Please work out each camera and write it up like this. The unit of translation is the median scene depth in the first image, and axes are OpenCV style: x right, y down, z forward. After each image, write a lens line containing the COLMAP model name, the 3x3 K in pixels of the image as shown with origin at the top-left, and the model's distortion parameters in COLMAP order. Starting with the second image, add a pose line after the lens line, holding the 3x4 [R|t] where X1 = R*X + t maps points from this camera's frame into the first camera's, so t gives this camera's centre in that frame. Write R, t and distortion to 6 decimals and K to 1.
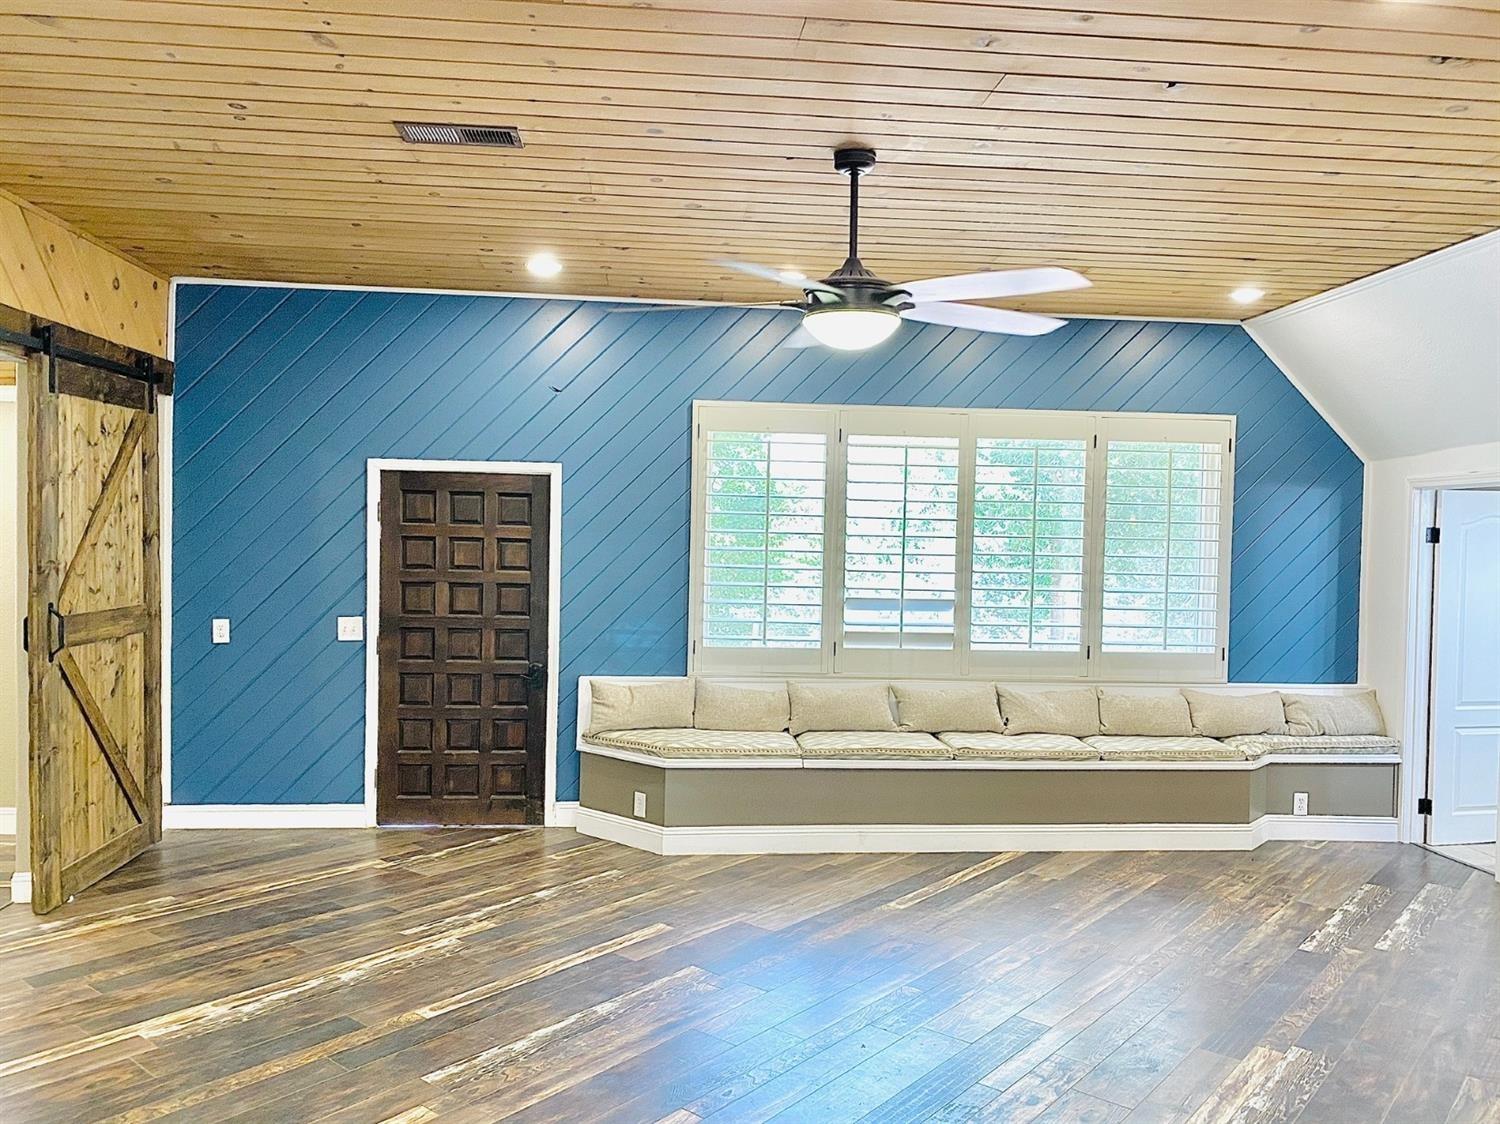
lens RADIAL K [[1159.0, 0, 740.1], [0, 1159.0, 560.6], [0, 0, 1]] dist [0.010092, -0.009930]
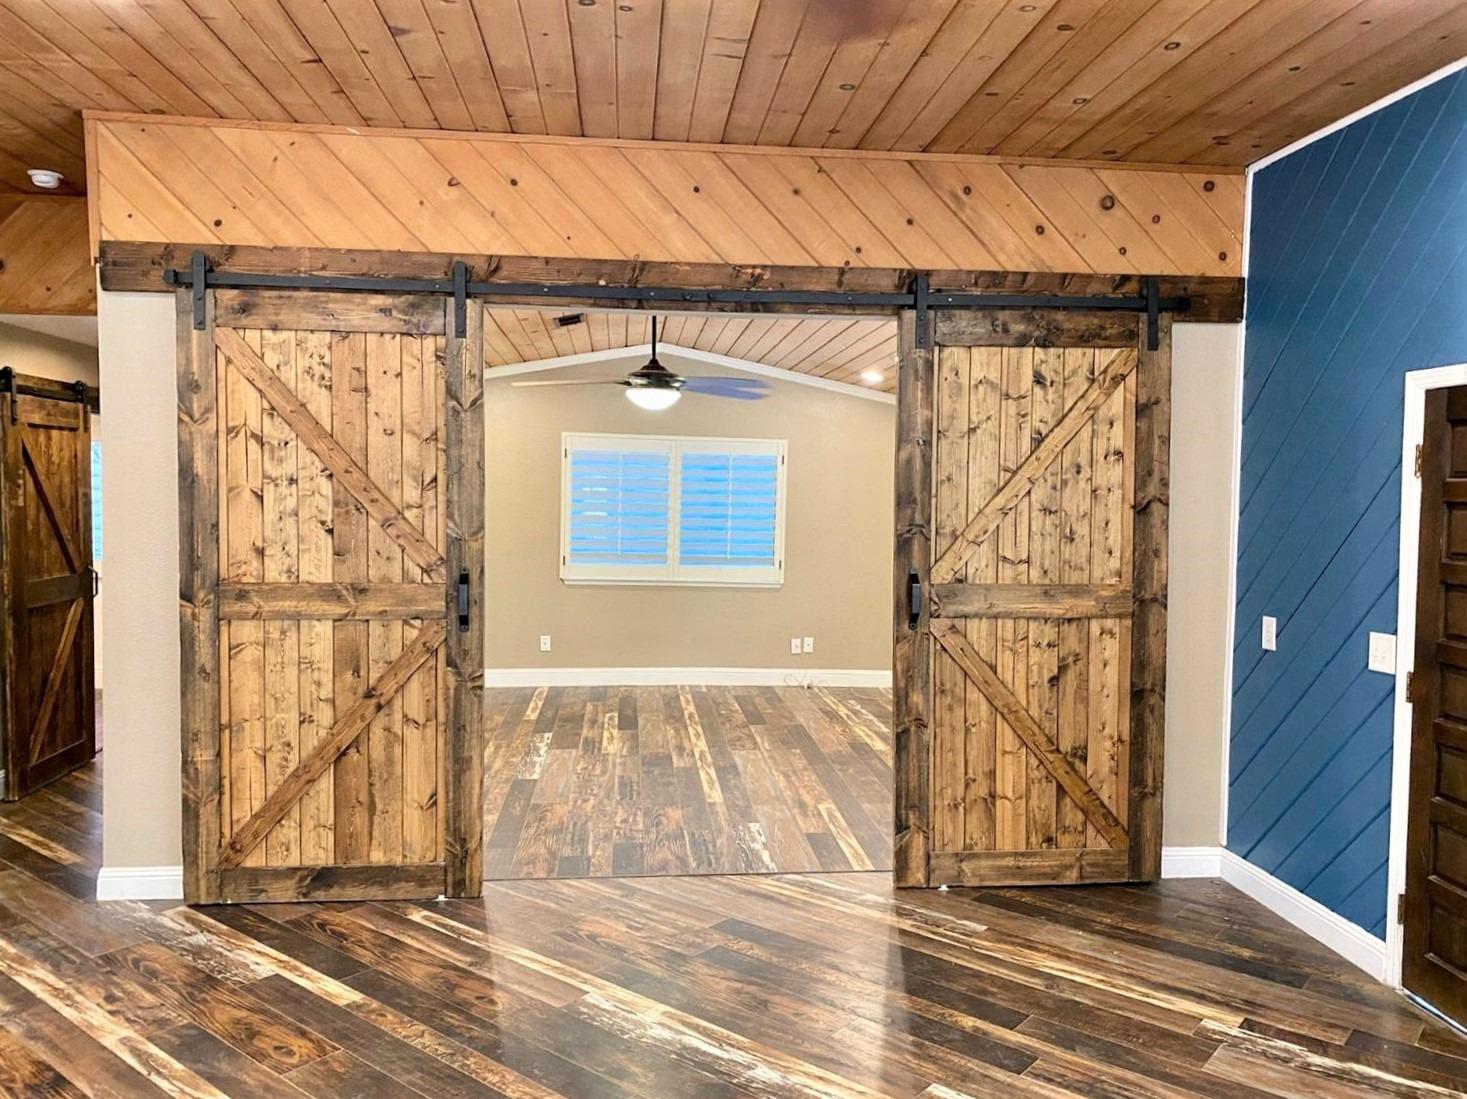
lens RADIAL K [[1133.5, 0, 731.1], [0, 1133.5, 554.9], [0, 0, 1]] dist [0.010092, -0.009930]
pose [[0.015424, 0.037591, -0.999174, 0.291062], [-0.035355, 0.998689, 0.037026, -0.004036], [0.999256, 0.034755, 0.016733, 0.720505]]
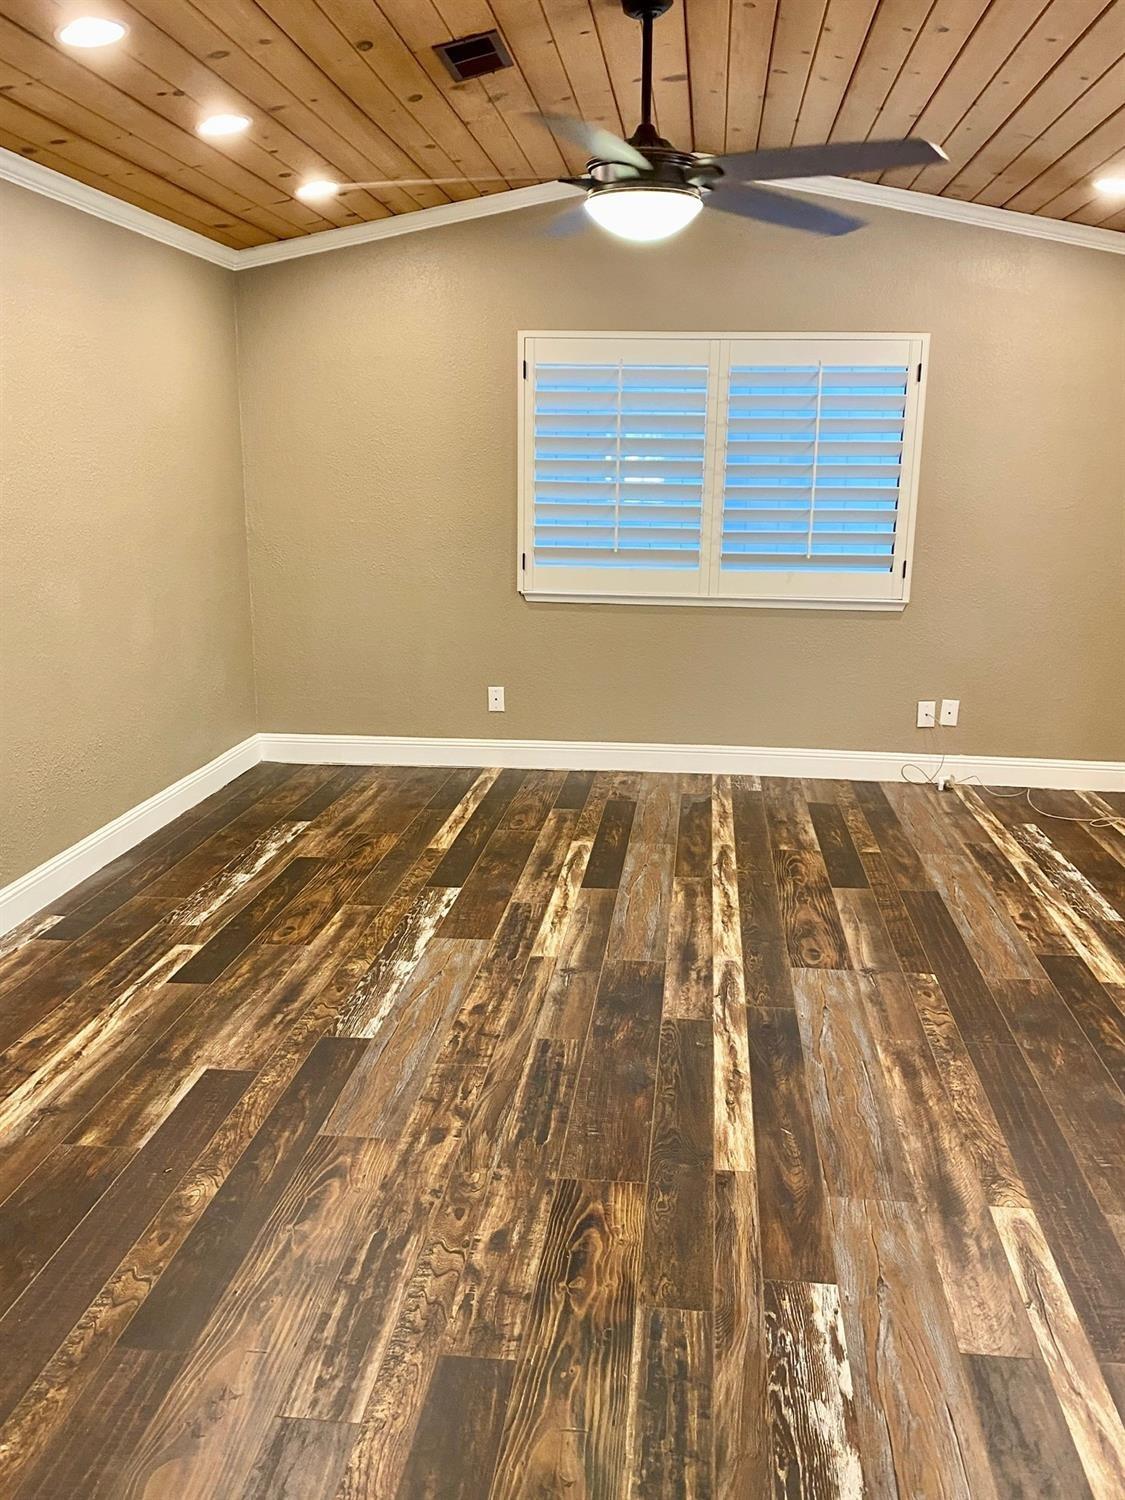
lens RADIAL K [[1159.0, 0, 561.9], [0, 1159.0, 745.1], [0, 0, 1]] dist [0.010092, -0.009930]
pose [[-0.208358, 0.216458, -0.953799, -0.045401], [-0.022605, 0.973876, 0.225952, -0.000861], [0.977791, 0.068640, -0.198022, 0.732975]]
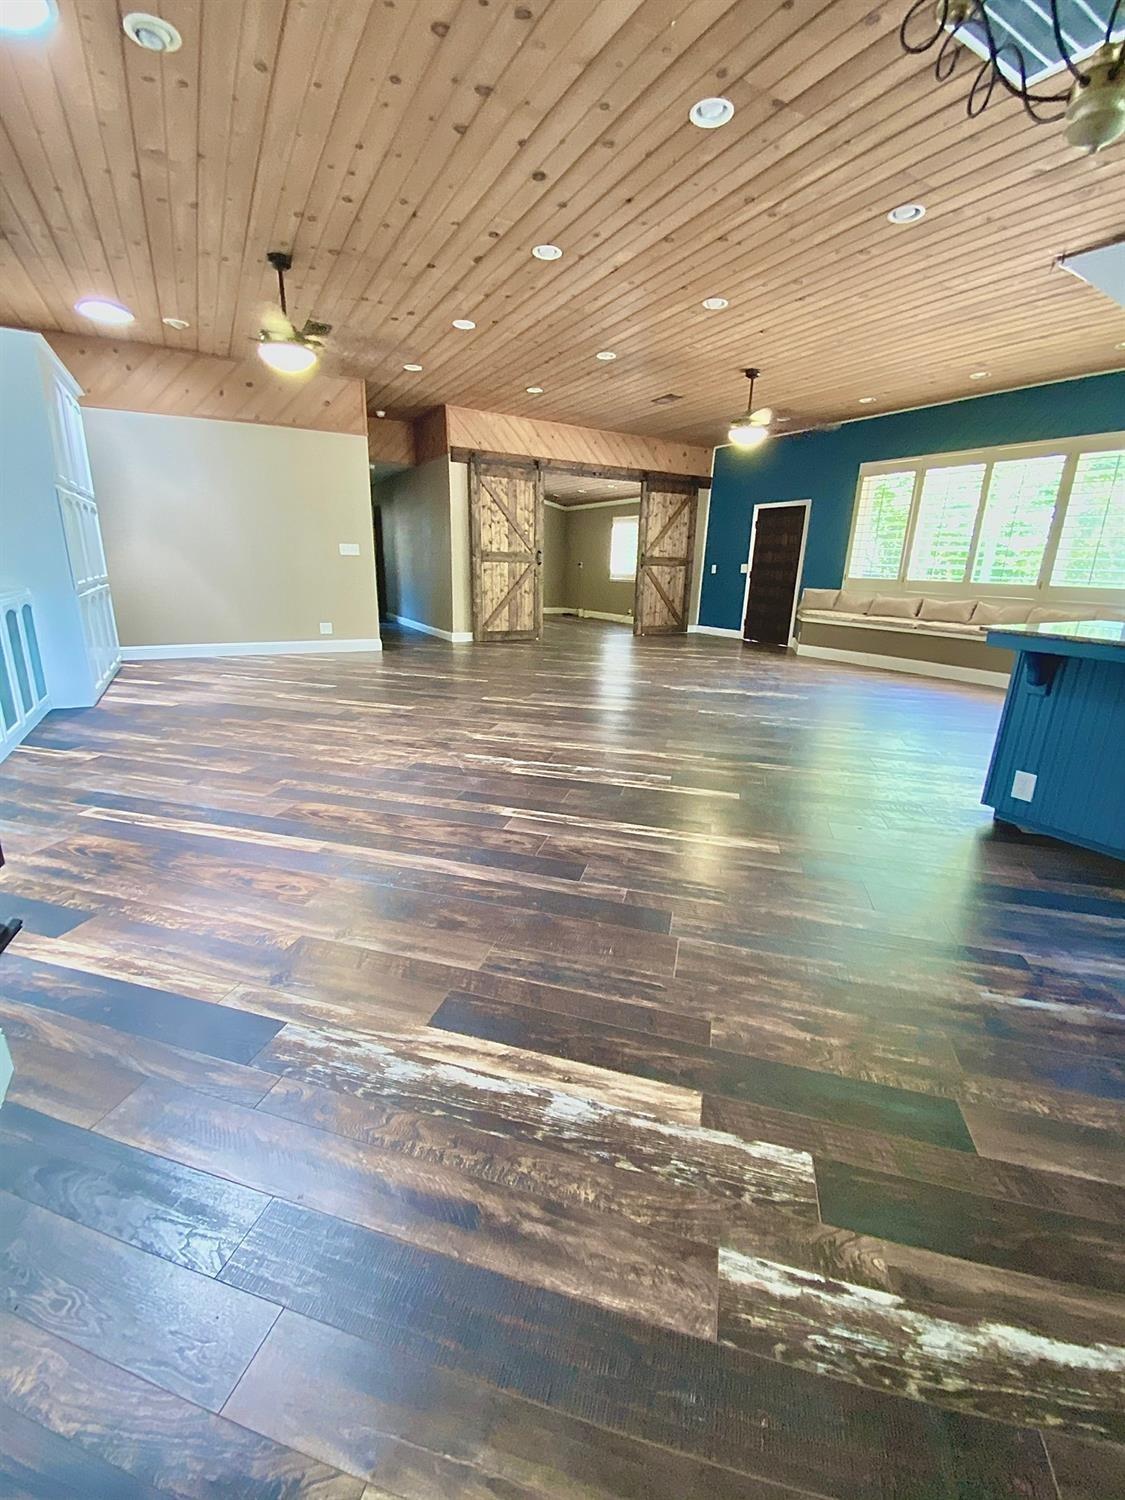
lens RADIAL K [[609.8, 0, 548.2], [0, 609.8, 758.0], [0, 0, 1]] dist [-0.005068, -0.001321]
pose [[0.402039, 0.267534, -0.875666, 1.041088], [-0.037891, 0.960403, 0.276026, 0.125371], [0.914838, -0.077793, 0.396256, -0.100553]]
